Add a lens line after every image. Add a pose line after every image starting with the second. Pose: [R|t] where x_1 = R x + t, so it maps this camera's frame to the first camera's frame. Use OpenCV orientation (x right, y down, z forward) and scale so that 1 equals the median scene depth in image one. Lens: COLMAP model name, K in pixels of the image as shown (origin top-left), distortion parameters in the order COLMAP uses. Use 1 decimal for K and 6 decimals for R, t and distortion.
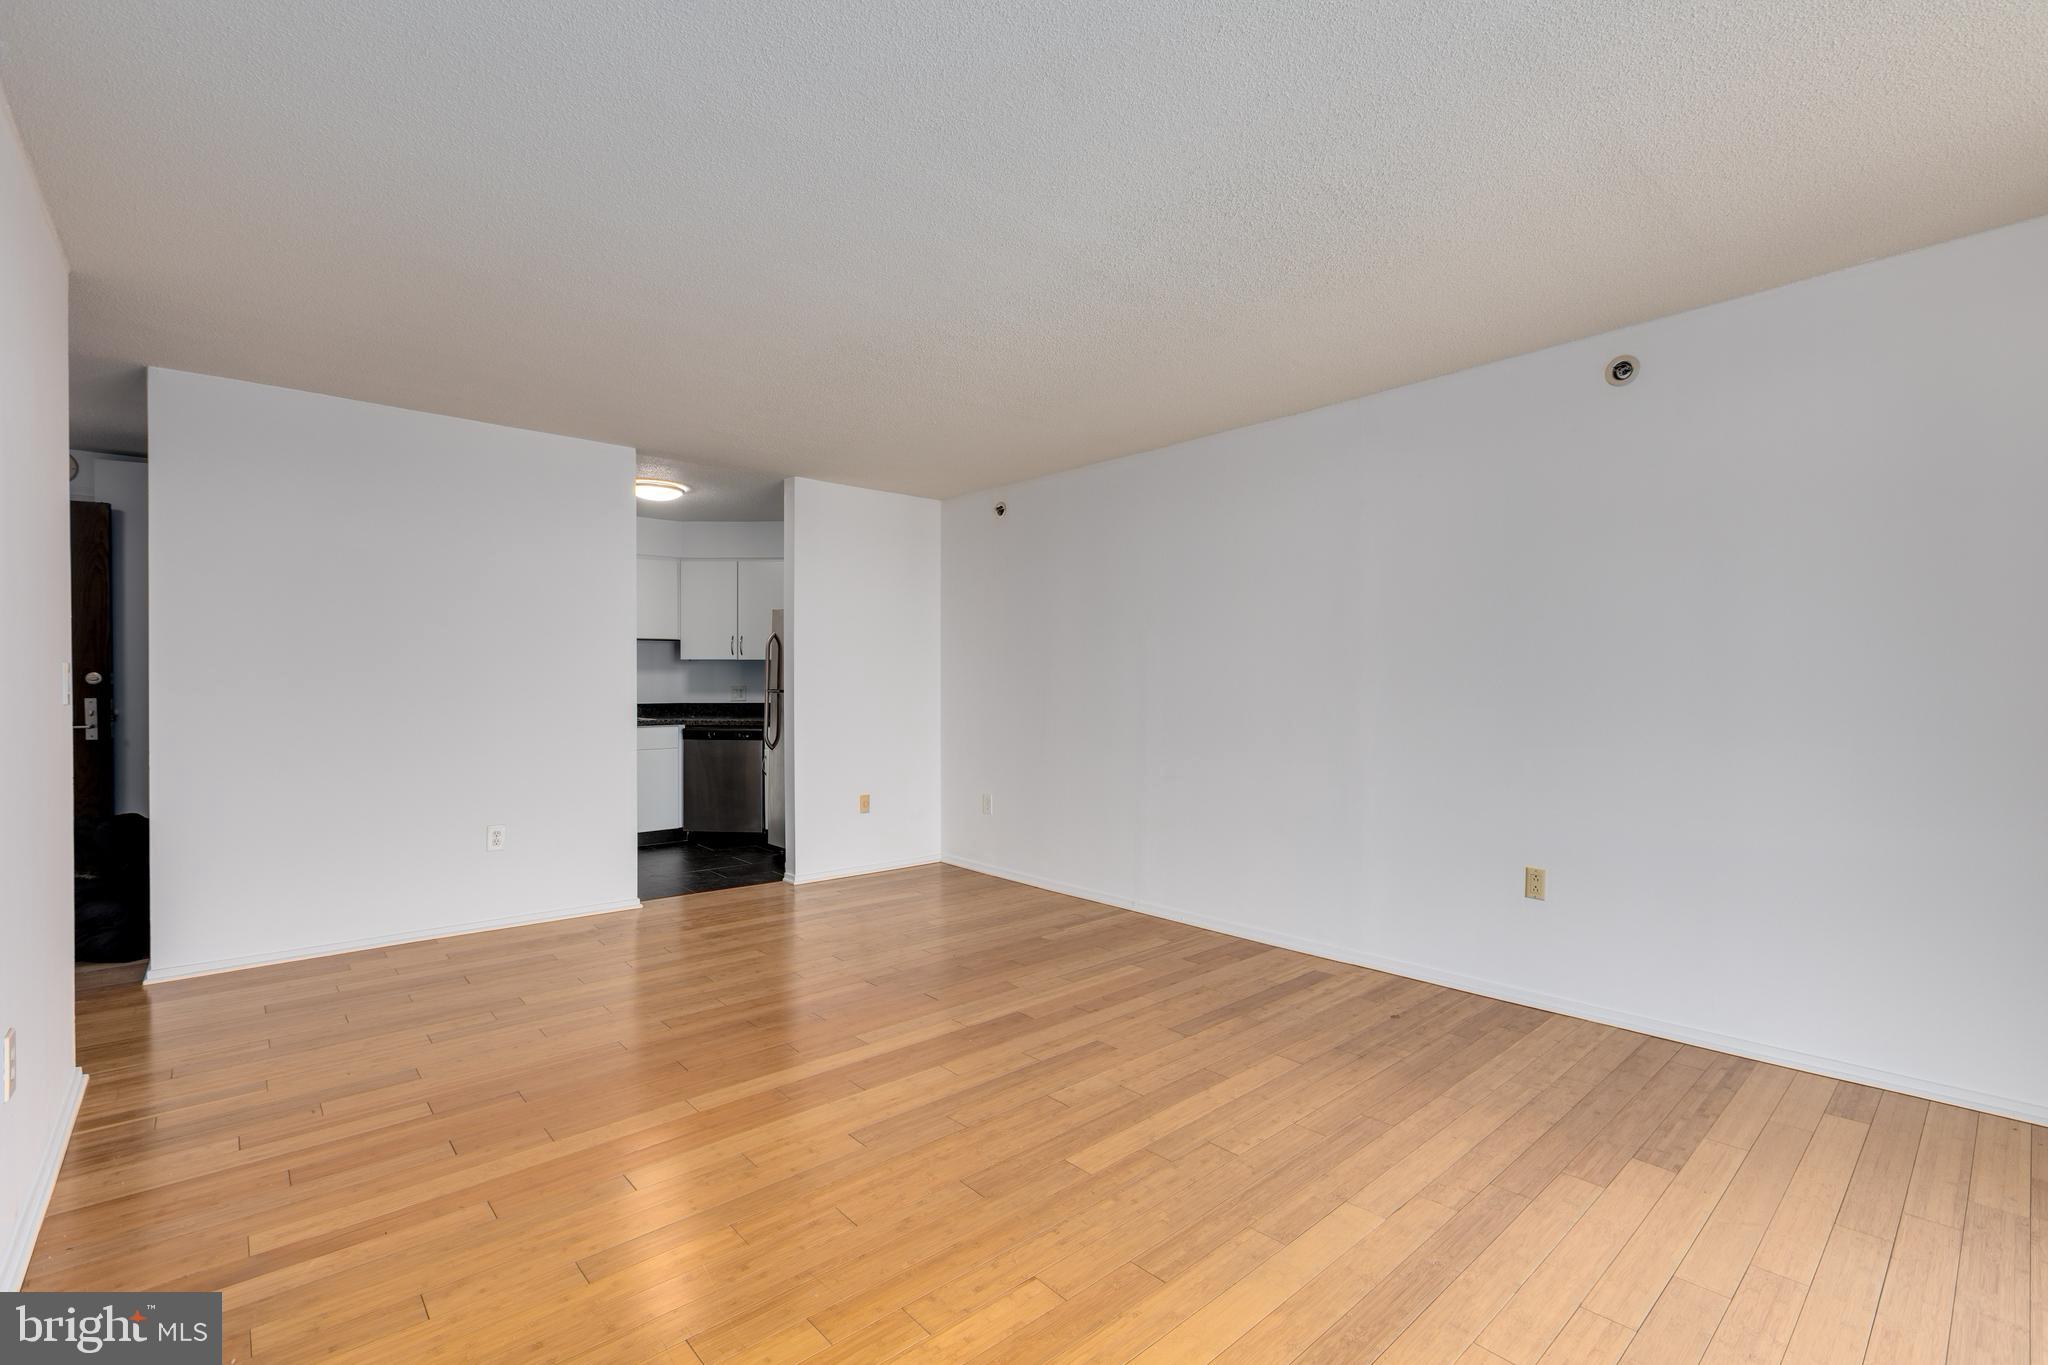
lens RADIAL K [[908.4, 0, 1029.4], [0, 908.4, 701.0], [0, 0, 1]] dist [0.002515, -0.000994]
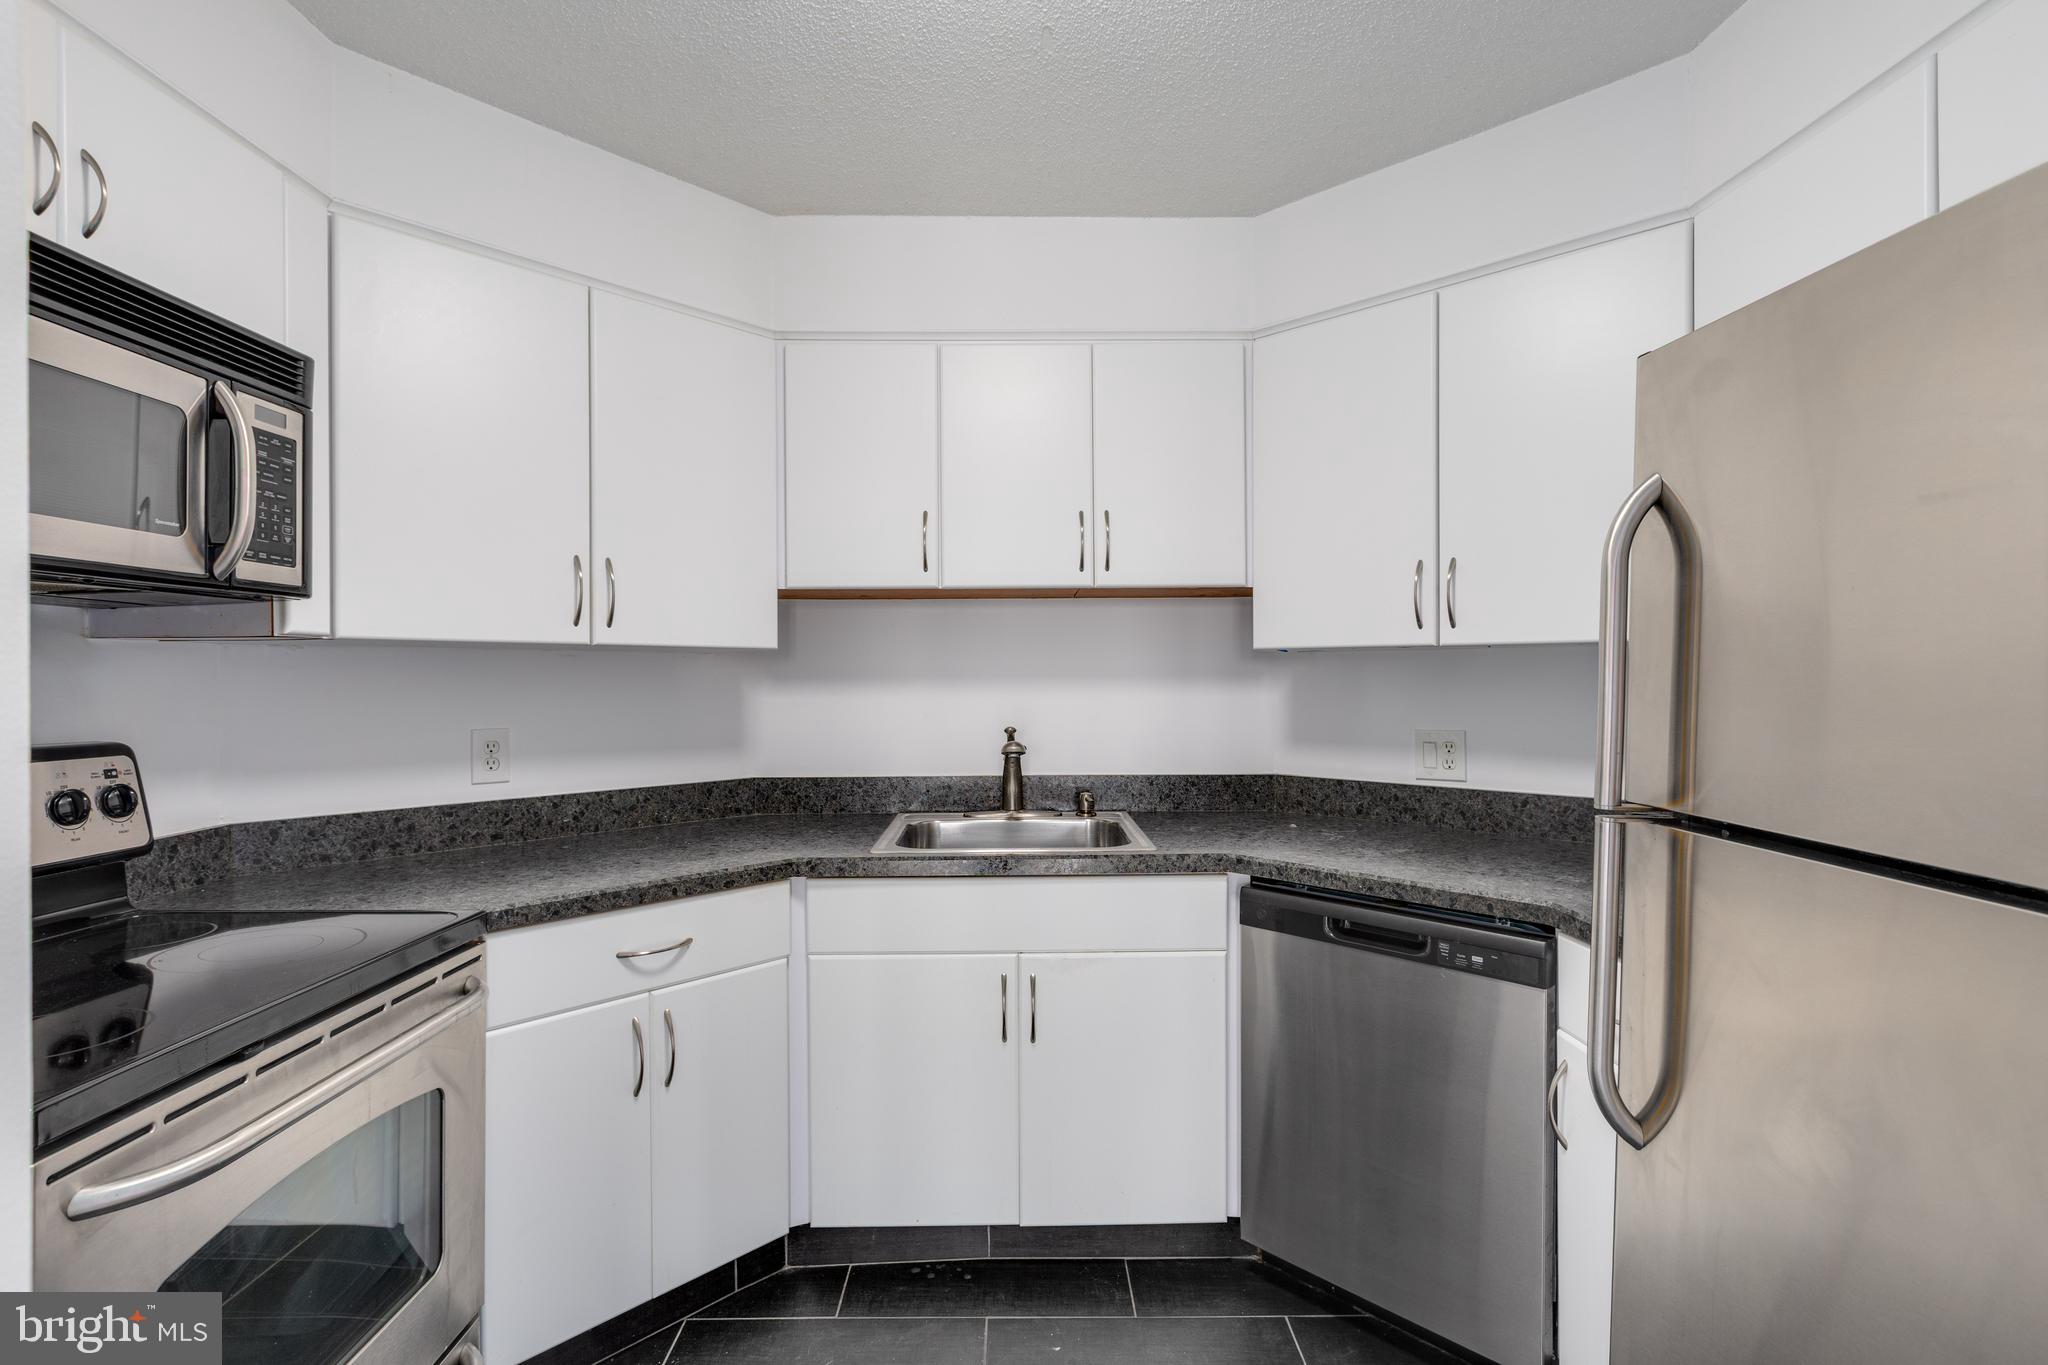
lens RADIAL K [[967.3, 0, 1026.0], [0, 967.3, 685.1], [0, 0, 1]] dist [-0.004455, -0.000604]
pose [[0.756783, 0.000692, -0.653665, -0.440930], [-0.008708, 0.999921, -0.009024, -0.058056], [0.653608, 0.012521, 0.756730, 1.375388]]
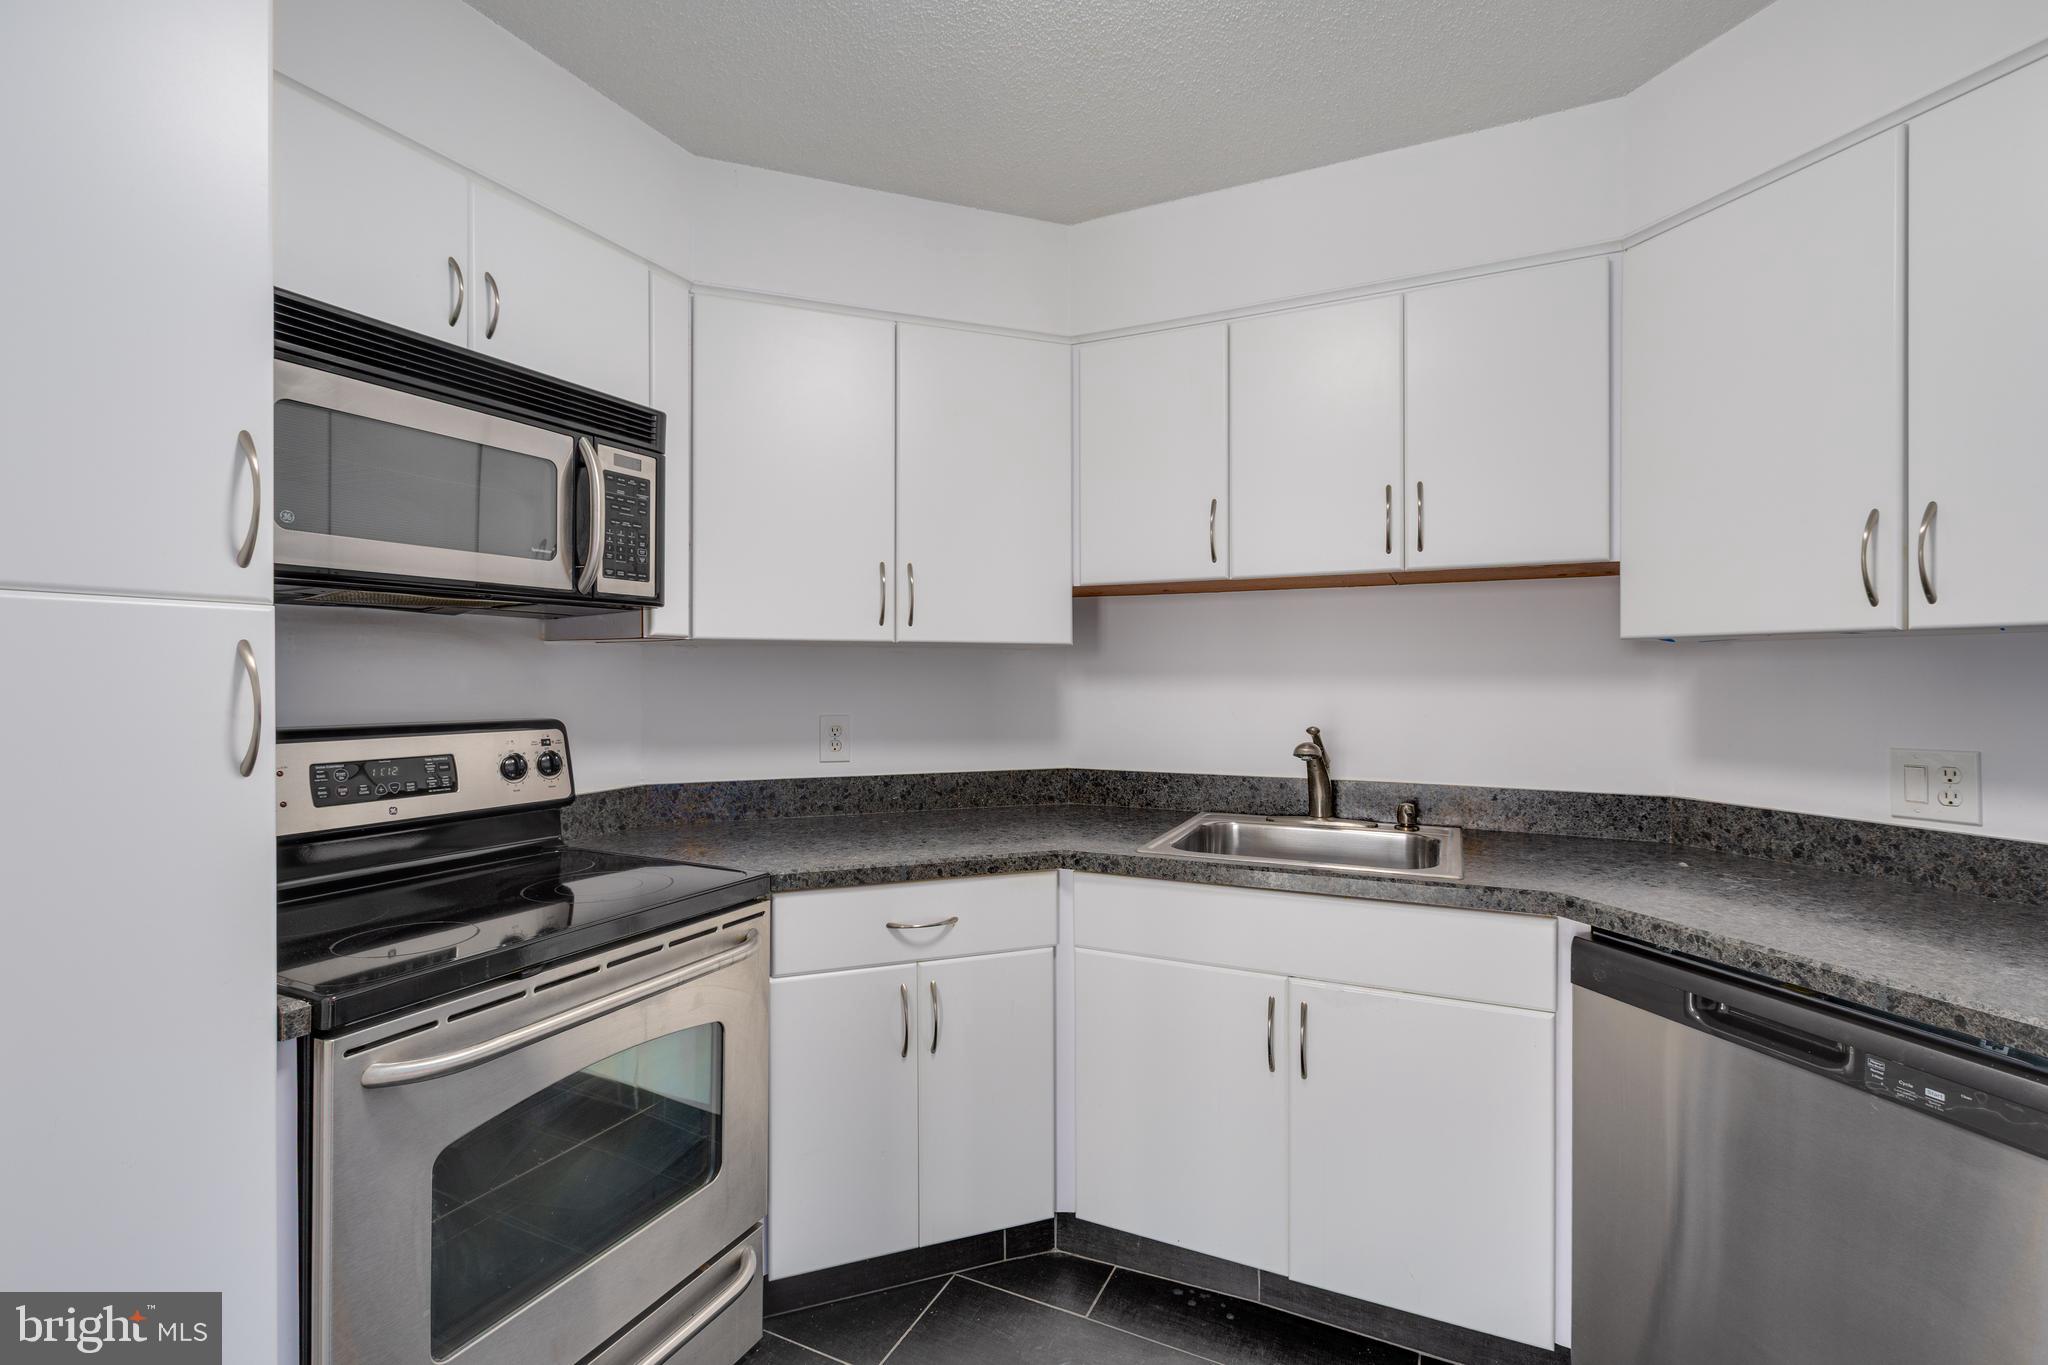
lens RADIAL K [[908.4, 0, 1024.5], [0, 908.4, 679.1], [0, 0, 1]] dist [0.002515, -0.000994]
pose [[0.385291, 0.003266, -0.922789, -0.422115], [-0.018887, 0.999812, -0.004348, -0.059609], [0.922602, 0.019104, 0.385280, 1.490251]]
